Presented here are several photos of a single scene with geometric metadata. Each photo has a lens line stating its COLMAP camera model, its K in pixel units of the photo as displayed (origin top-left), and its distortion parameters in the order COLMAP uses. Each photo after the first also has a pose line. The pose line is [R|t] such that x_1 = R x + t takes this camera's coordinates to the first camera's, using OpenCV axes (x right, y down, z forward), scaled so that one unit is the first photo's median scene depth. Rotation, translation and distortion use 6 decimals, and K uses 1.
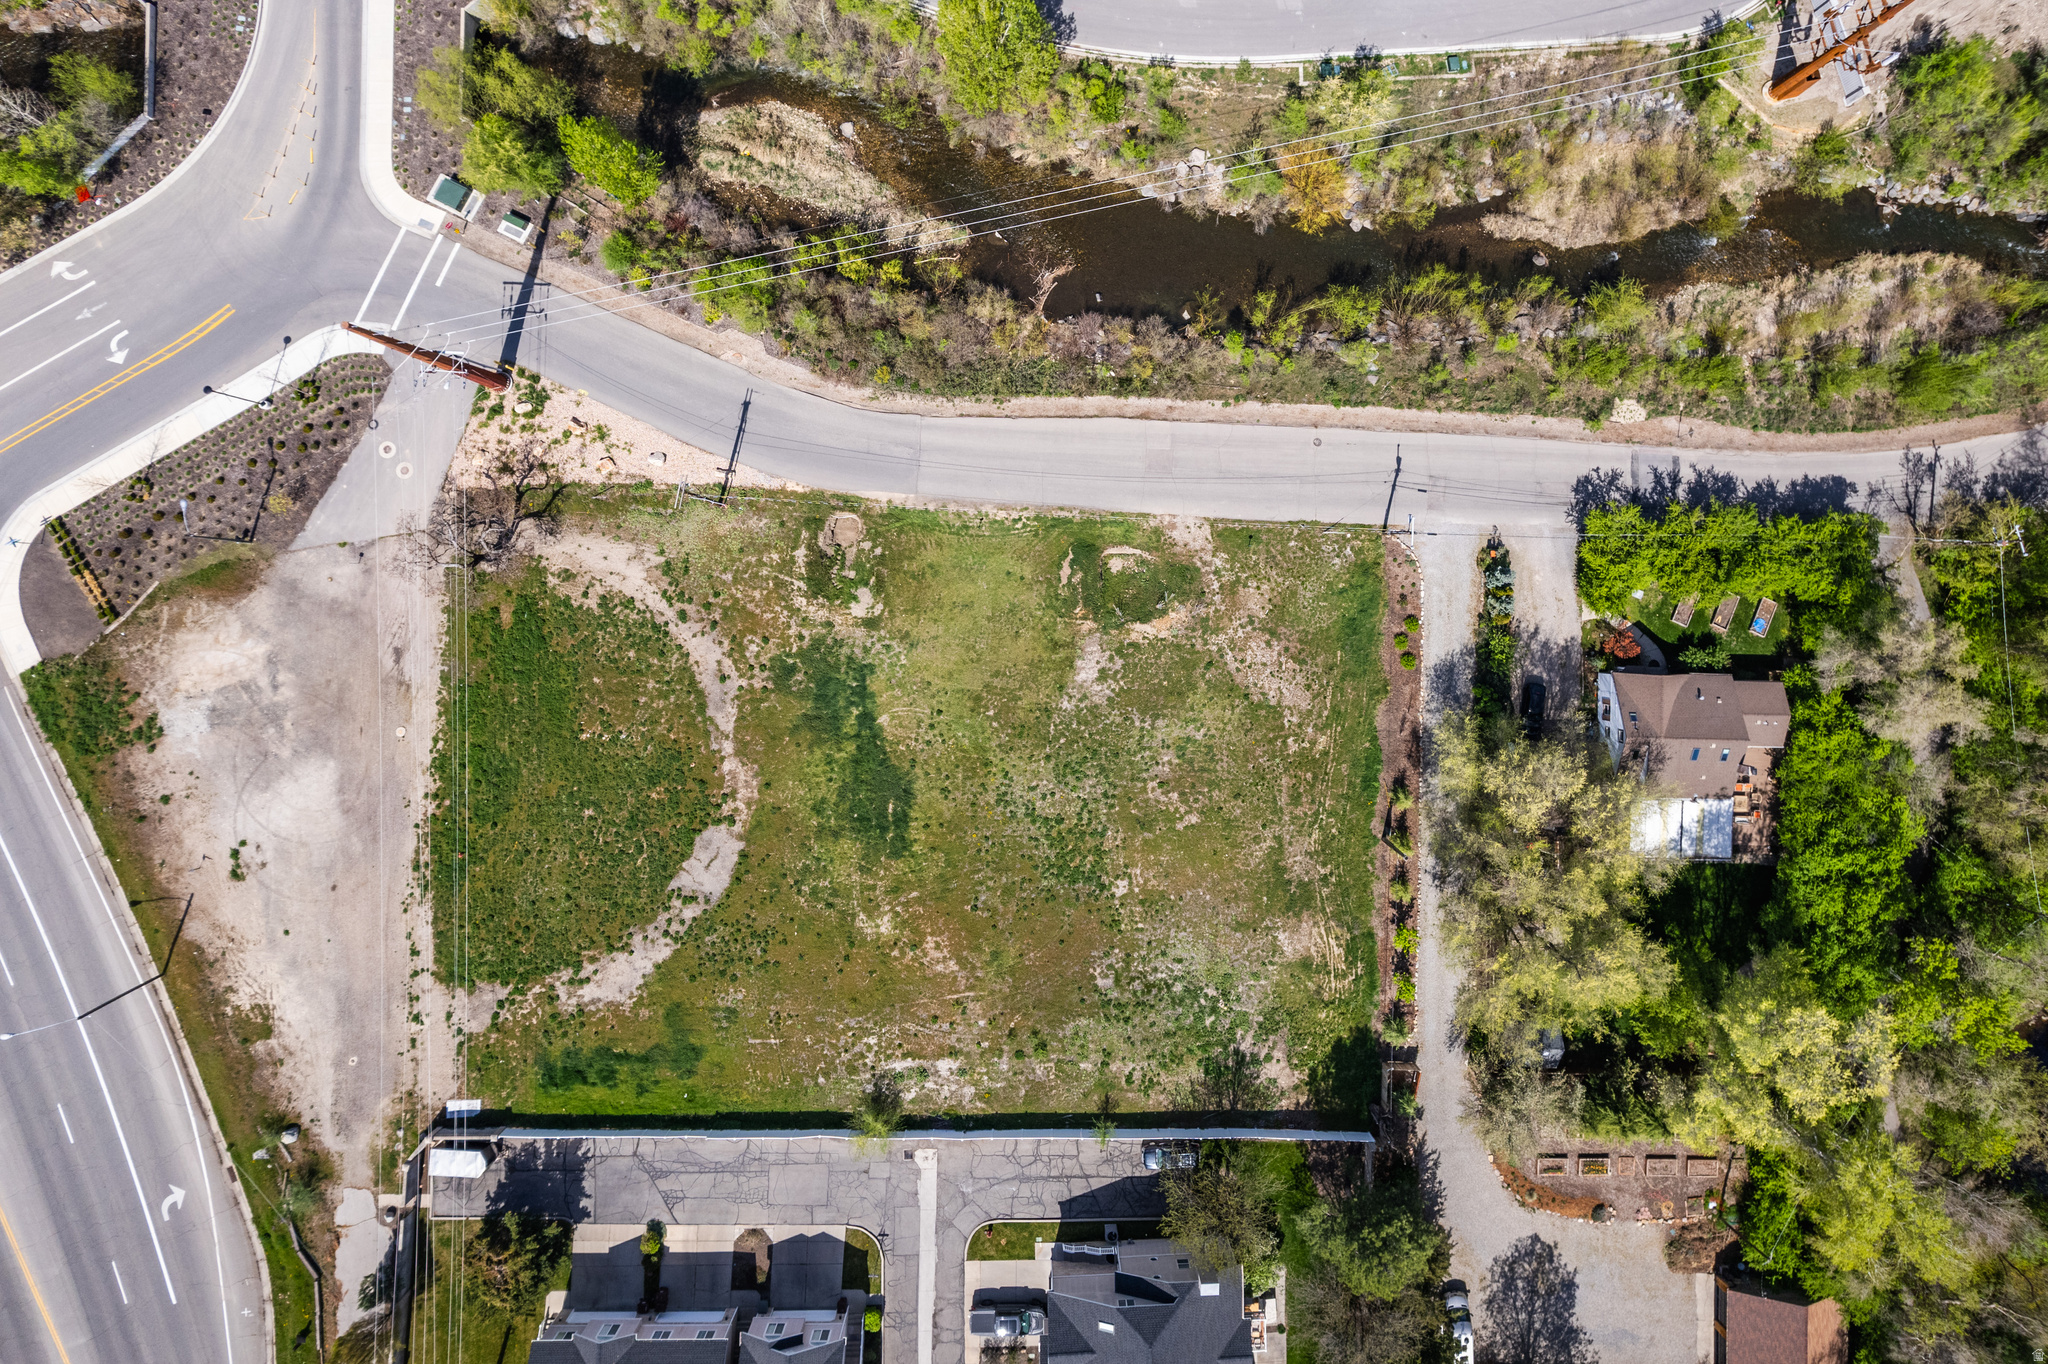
lens RADIAL K [[1290.8, 0, 1218.0], [0, 1290.8, 546.4], [0, 0, 1]] dist [-0.039216, 0.007204]
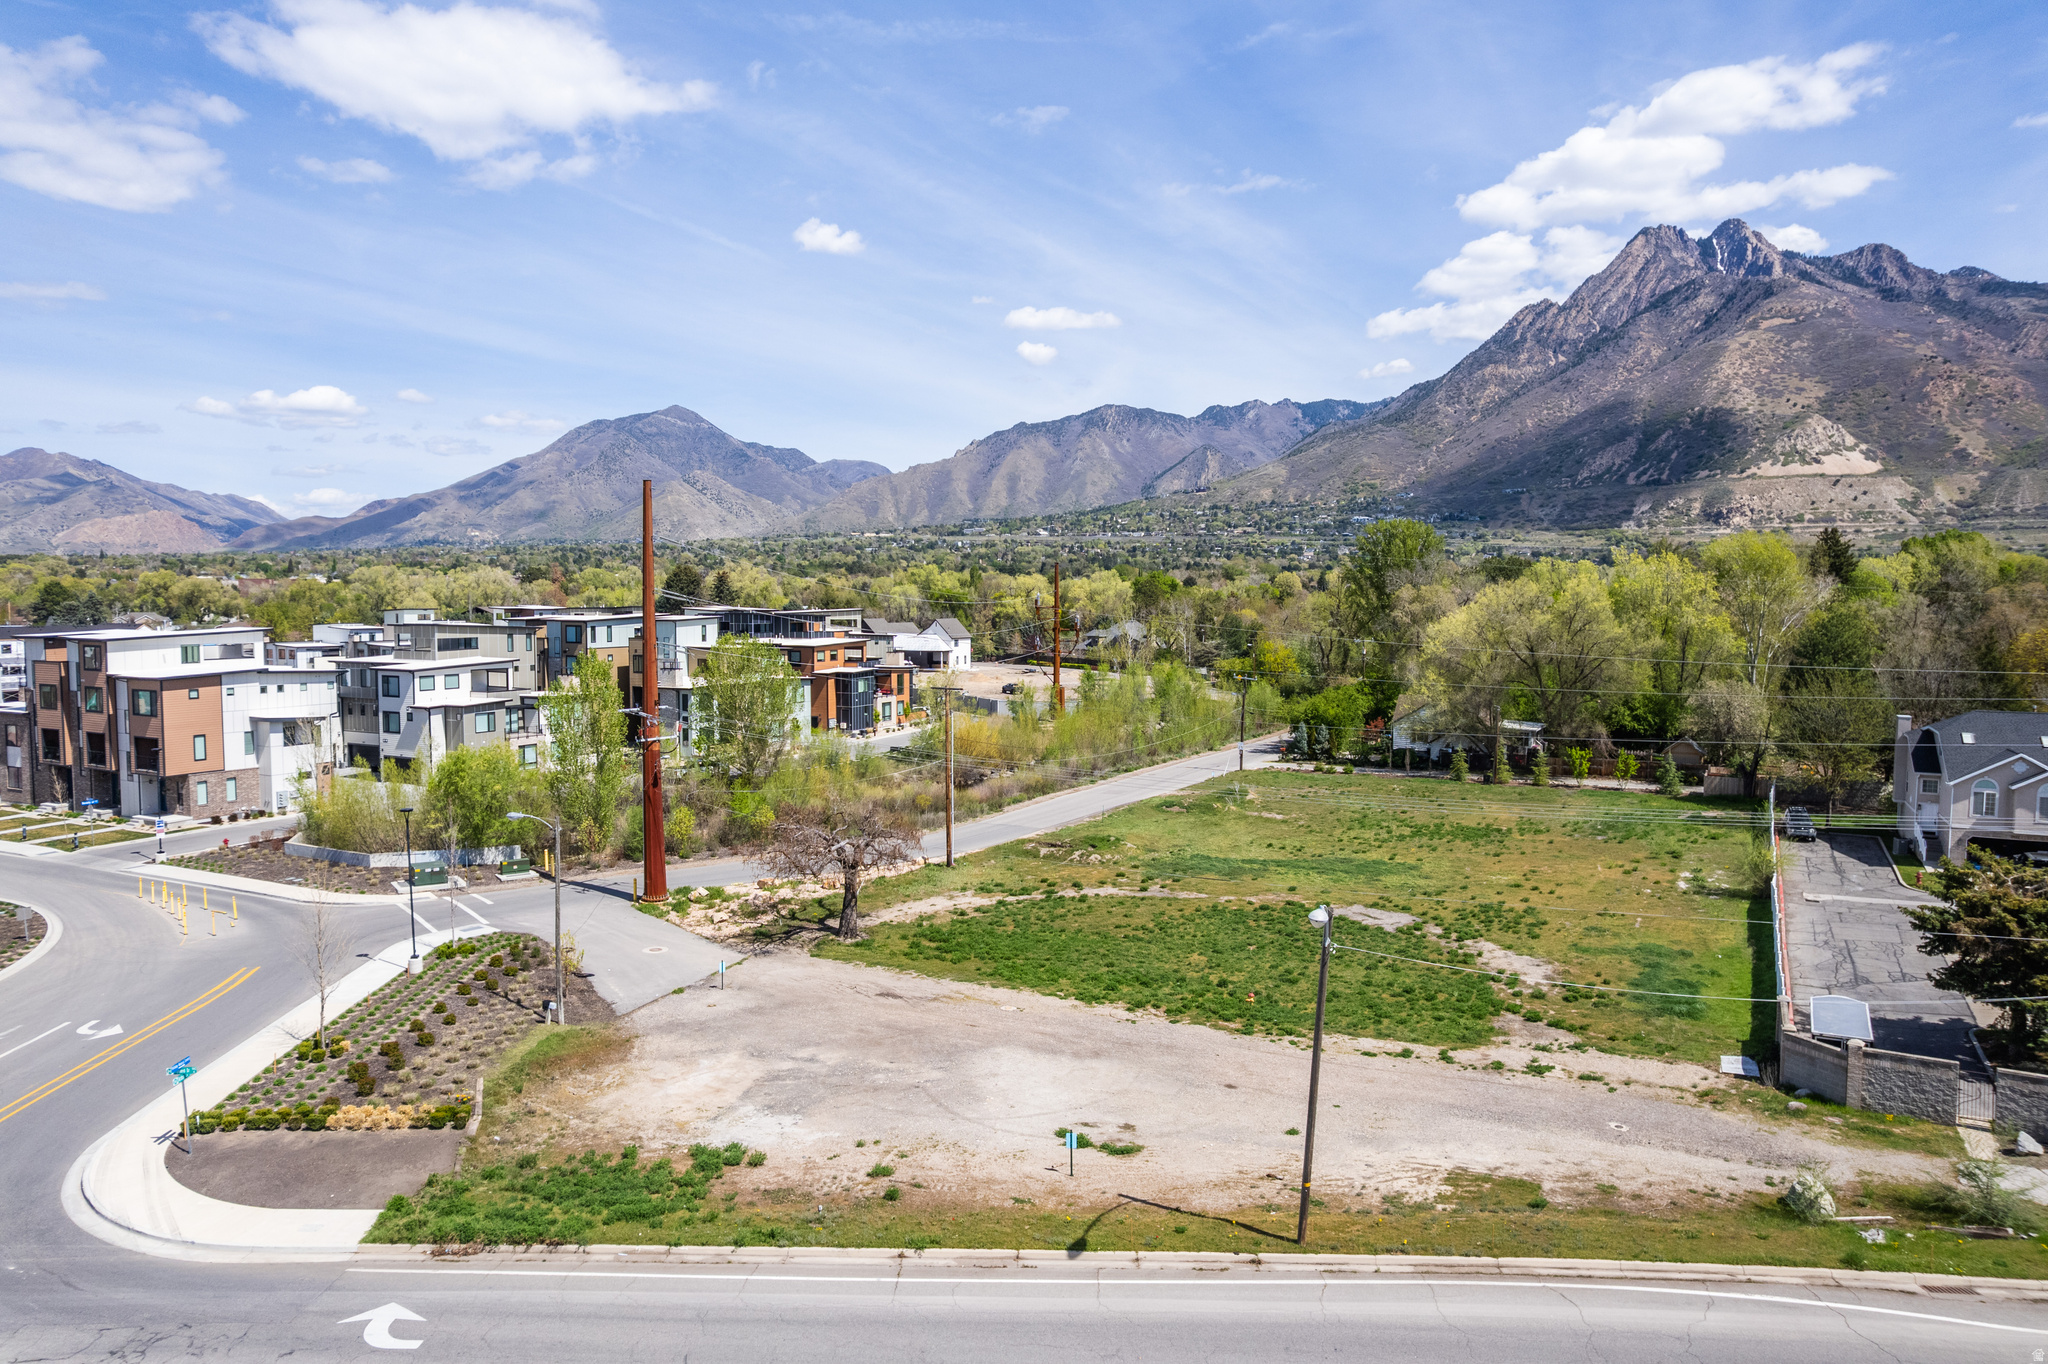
lens RADIAL K [[1314.0, 0, 1023.3], [0, 1314.0, 678.3], [0, 0, 1]] dist [-0.081551, 0.073984]
pose [[0.475605, -0.141270, 0.868241, -1.104598], [0.879350, 0.102534, -0.465007, 0.400361], [-0.023333, 0.984647, 0.172992, 0.739682]]
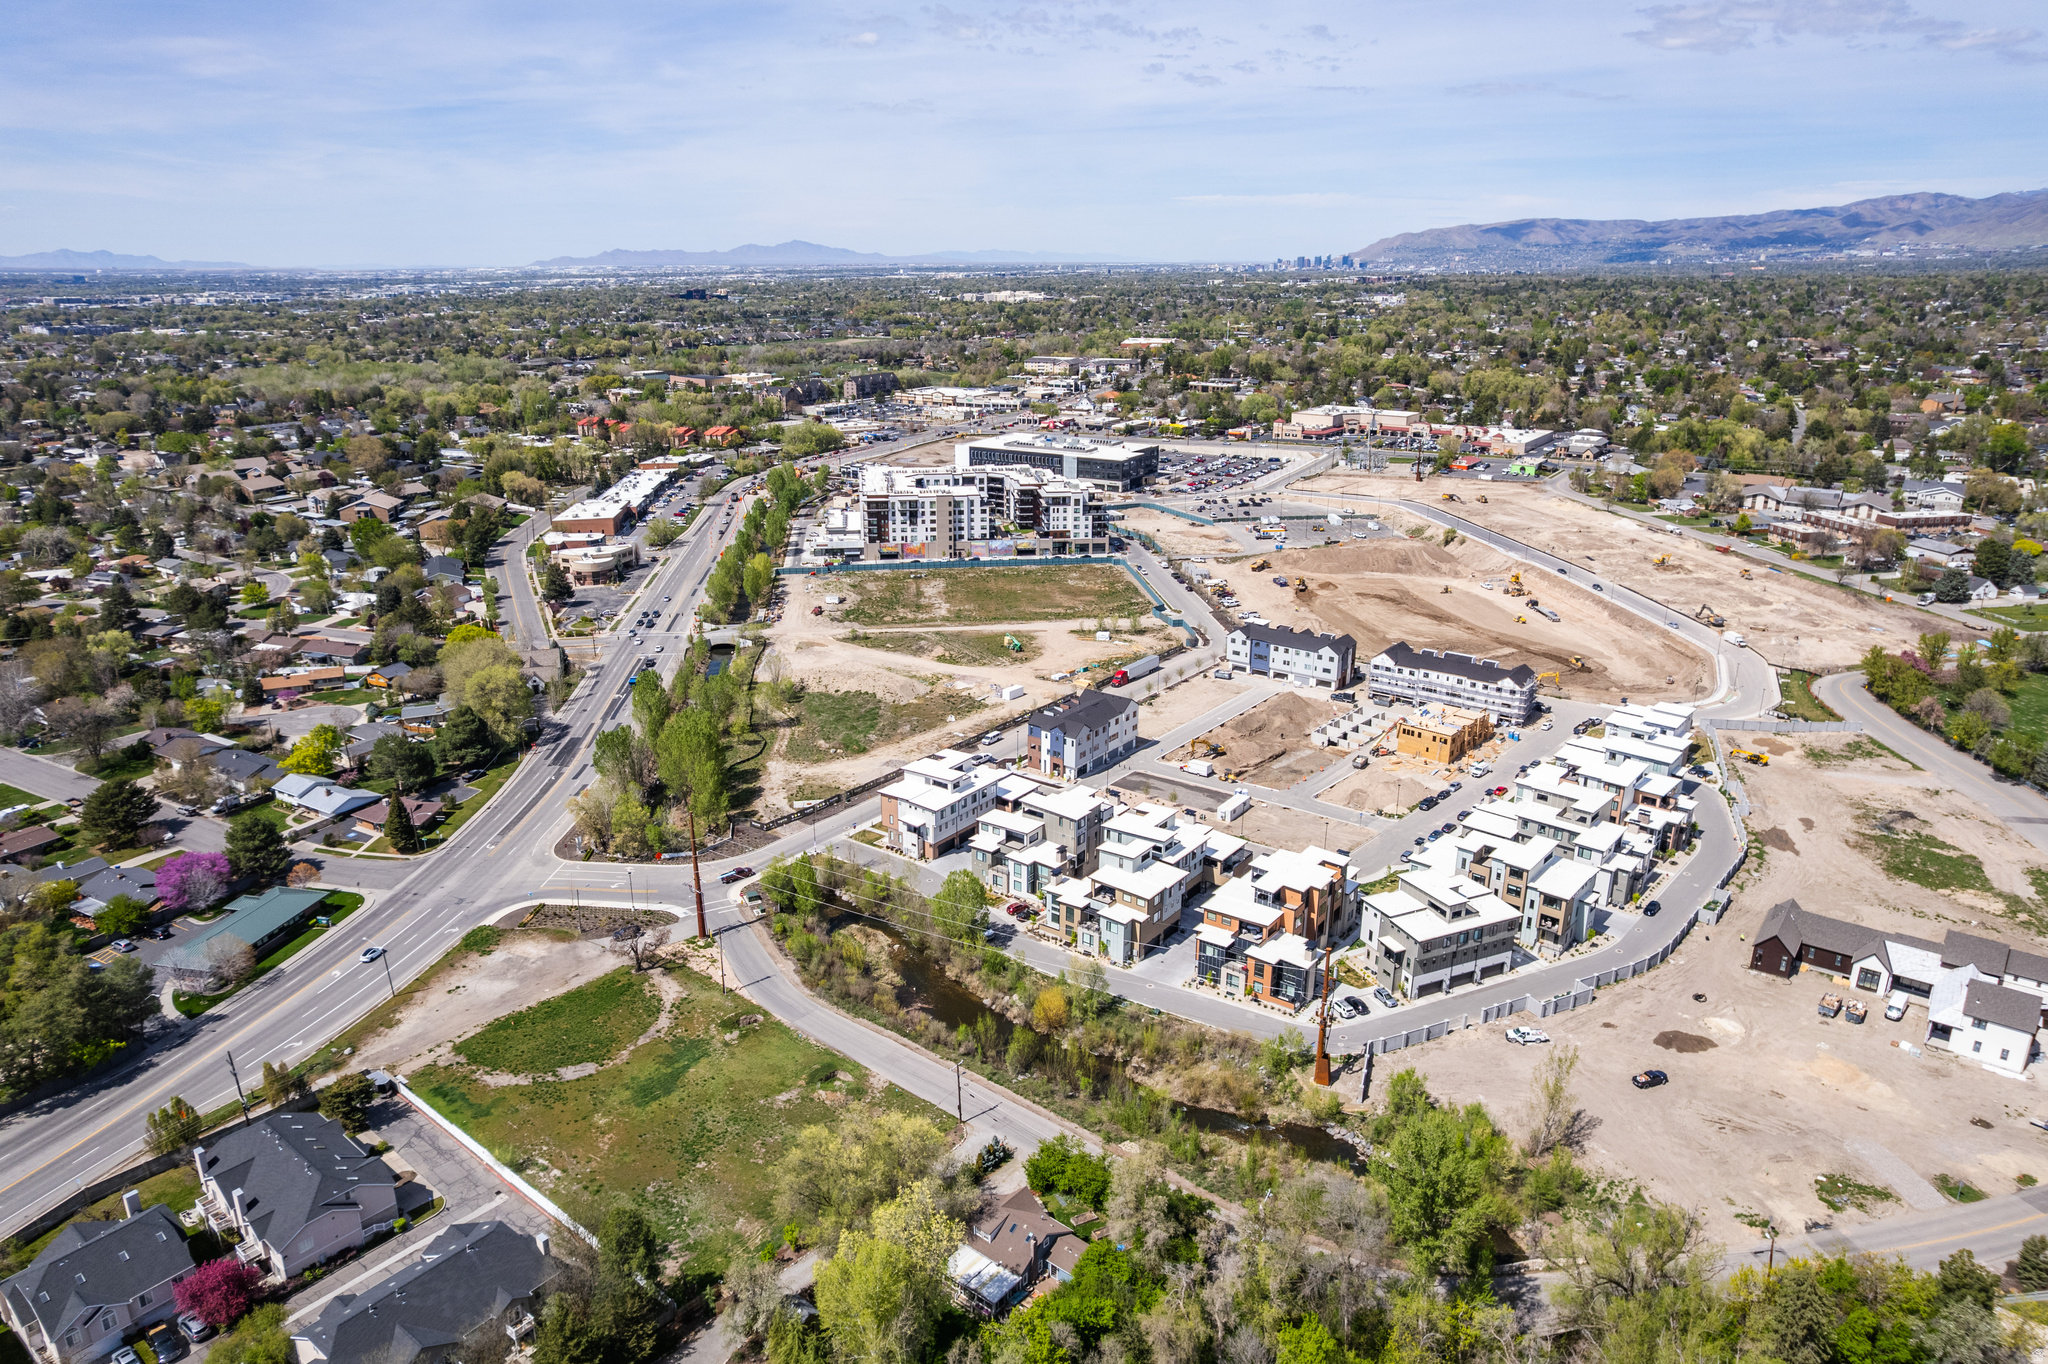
lens RADIAL K [[1315.5, 0, 1018.3], [0, 1315.5, 684.4], [0, 0, 1]] dist [-0.070372, 0.055948]
pose [[0.780121, 0.108535, -0.616142, 1.251214], [-0.614671, 0.316474, -0.722512, 1.060843], [0.116575, 0.942372, 0.313601, -0.080986]]
